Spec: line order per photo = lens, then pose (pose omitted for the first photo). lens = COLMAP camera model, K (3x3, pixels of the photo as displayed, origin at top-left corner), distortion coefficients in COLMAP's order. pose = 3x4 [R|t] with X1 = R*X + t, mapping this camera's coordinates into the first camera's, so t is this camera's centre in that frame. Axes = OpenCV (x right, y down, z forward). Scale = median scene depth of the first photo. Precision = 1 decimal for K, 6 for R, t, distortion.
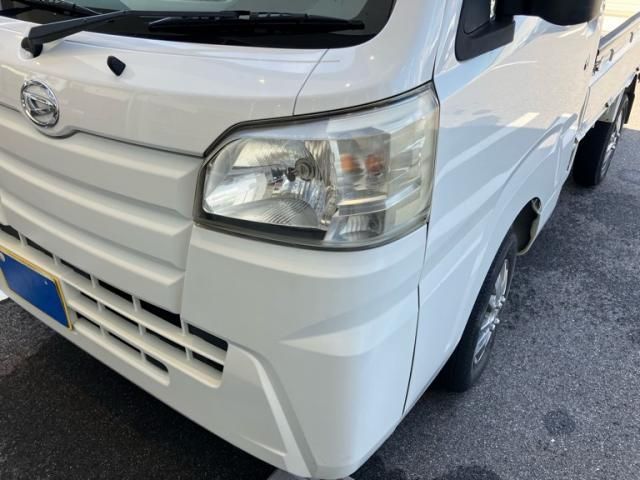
lens RADIAL K [[515.9, 0, 320.0], [0, 515.9, 240.0], [0, 0, 1]] dist [0.006013, -0.000305]
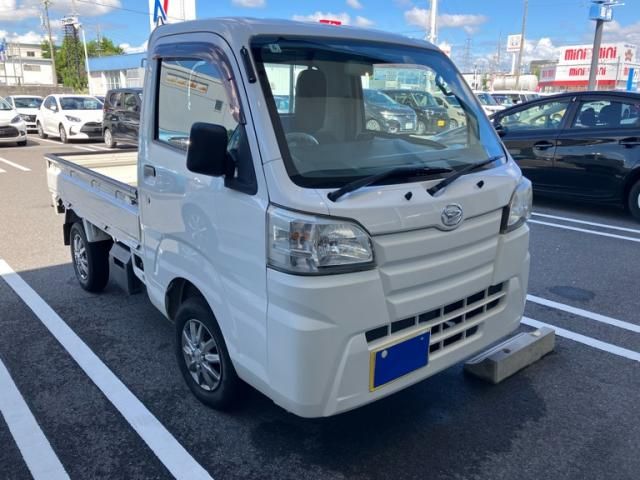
lens RADIAL K [[515.9, 0, 320.0], [0, 515.9, 240.0], [0, 0, 1]] dist [0.006013, -0.000305]
pose [[0.247053, -0.226018, 0.942274, -2.549623], [0.461567, 0.882461, 0.090654, -0.580833], [-0.852010, 0.412526, 0.322338, 0.836127]]
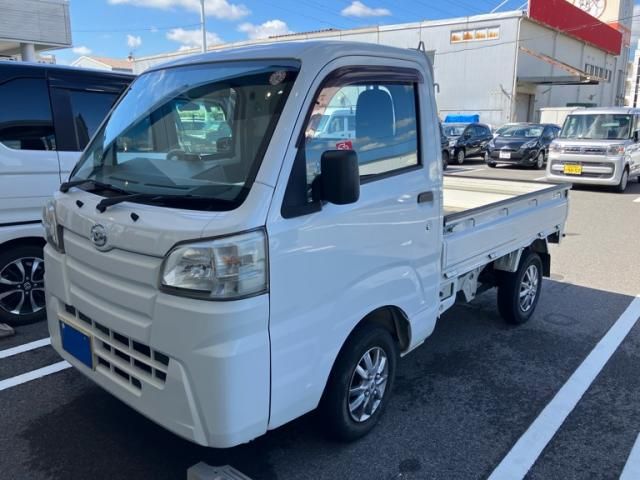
lens RADIAL K [[515.9, 0, 320.0], [0, 515.9, 240.0], [0, 0, 1]] dist [0.006013, -0.000305]
pose [[0.993741, 0.028276, -0.108068, 0.524922], [-0.059948, 0.951314, -0.302338, 0.309591], [0.094258, 0.306924, 0.947055, -0.807131]]
